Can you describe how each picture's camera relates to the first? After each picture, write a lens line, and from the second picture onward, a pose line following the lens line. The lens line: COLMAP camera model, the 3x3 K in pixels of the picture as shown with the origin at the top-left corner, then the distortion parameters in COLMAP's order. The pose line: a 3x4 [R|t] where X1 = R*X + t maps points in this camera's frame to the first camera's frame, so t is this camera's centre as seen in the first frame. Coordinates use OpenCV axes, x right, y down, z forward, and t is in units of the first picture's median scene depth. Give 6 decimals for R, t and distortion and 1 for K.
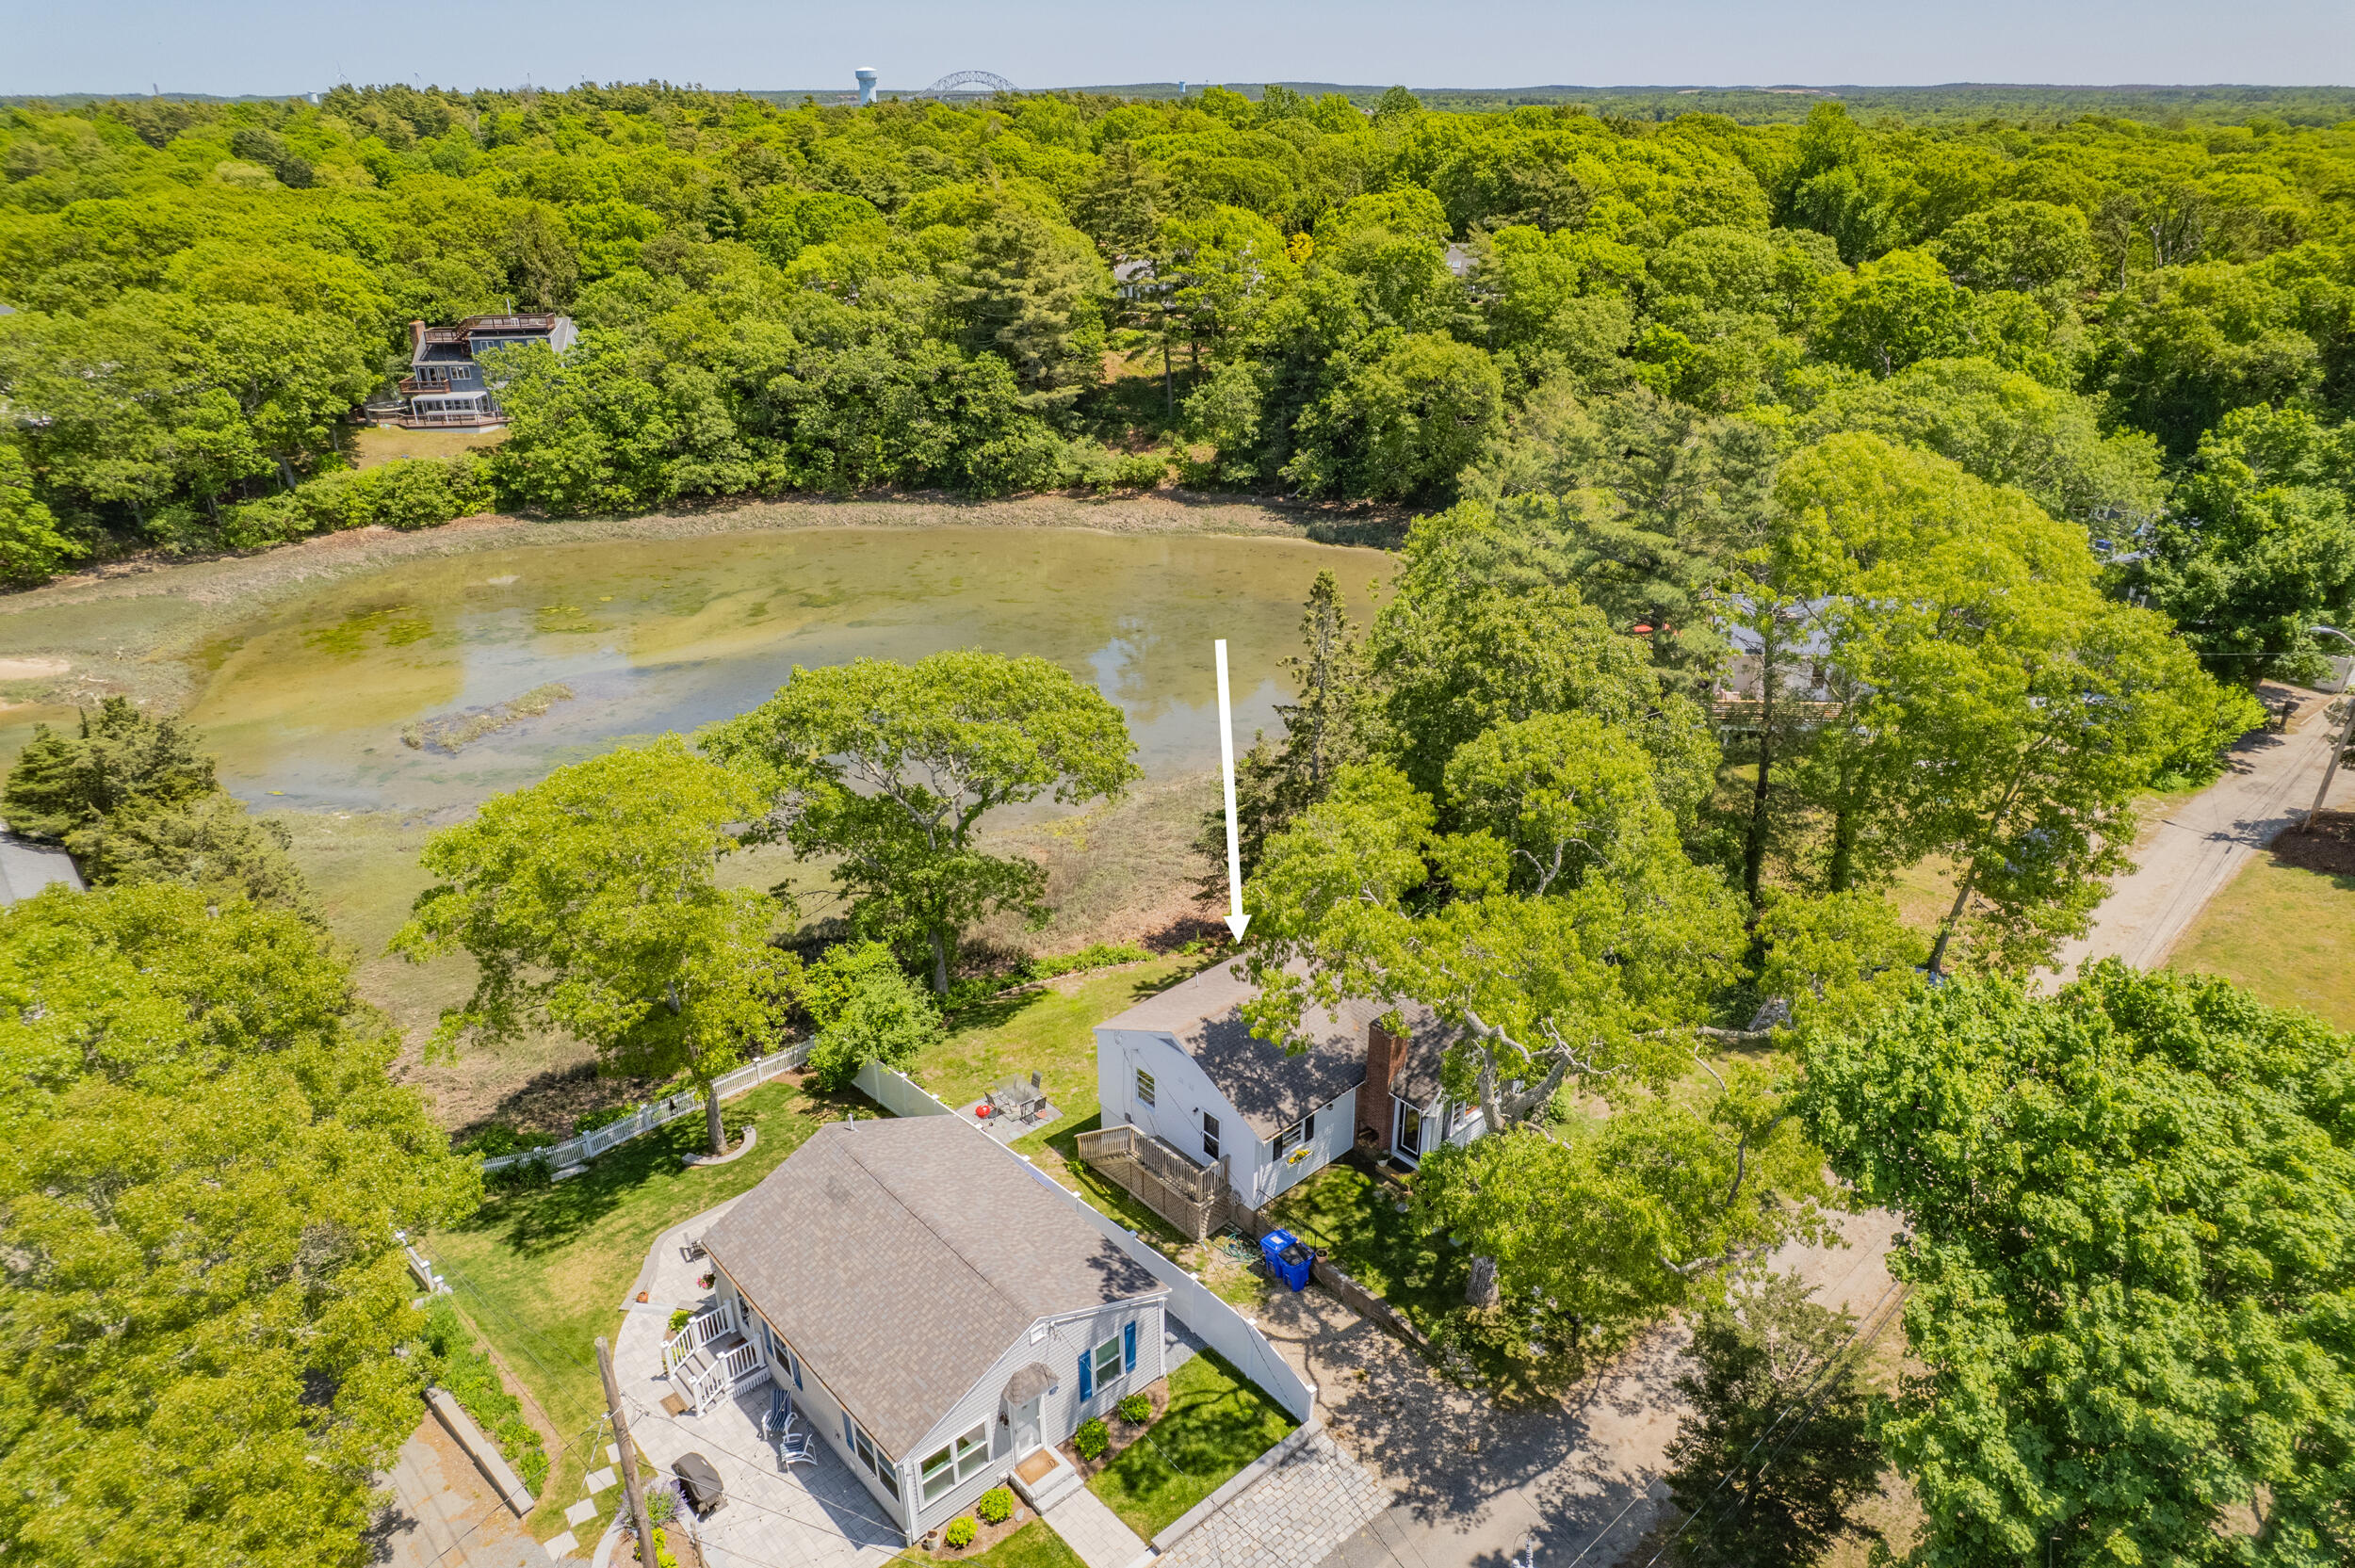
lens RADIAL K [[1517.9, 0, 1177.5], [0, 1517.9, 784.0], [0, 0, 1]] dist [-0.069027, 0.062876]
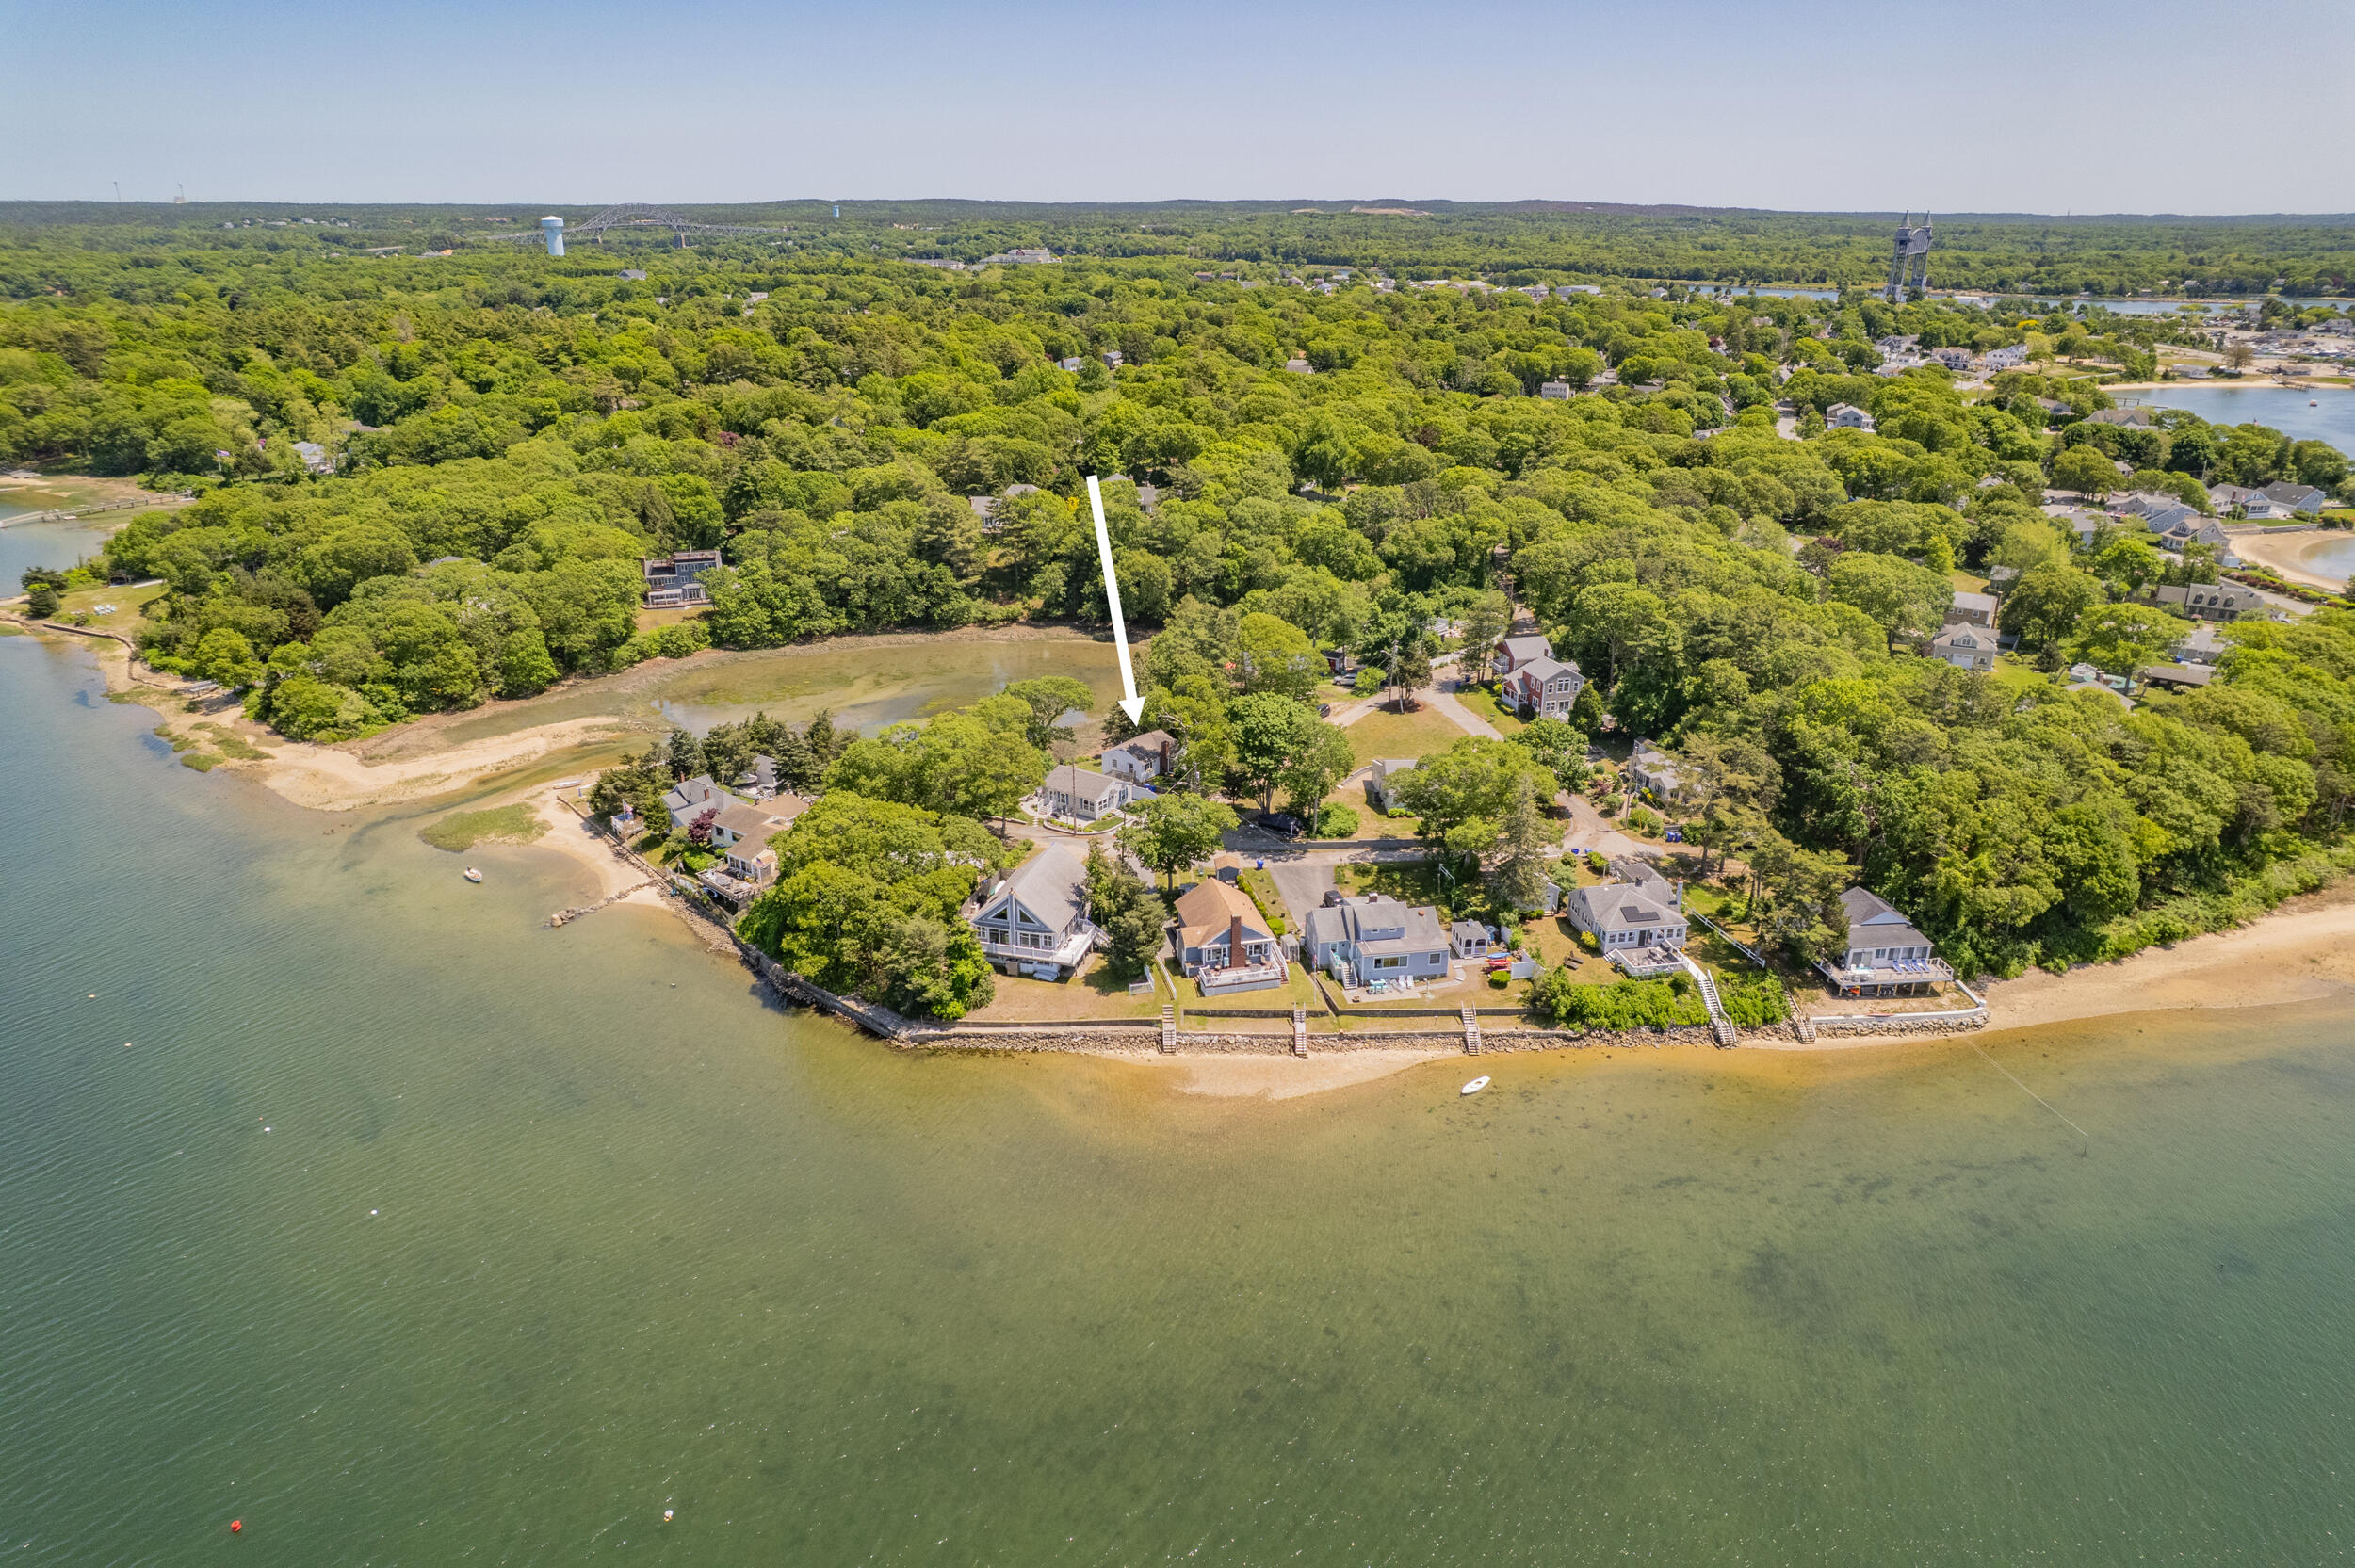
lens RADIAL K [[1517.9, 0, 1177.5], [0, 1517.9, 784.0], [0, 0, 1]] dist [-0.069027, 0.062876]
pose [[0.975751, -0.073041, 0.206338, -0.266057], [0.084962, 0.995154, -0.049505, 0.170864], [-0.201722, 0.065836, 0.977228, -1.199138]]
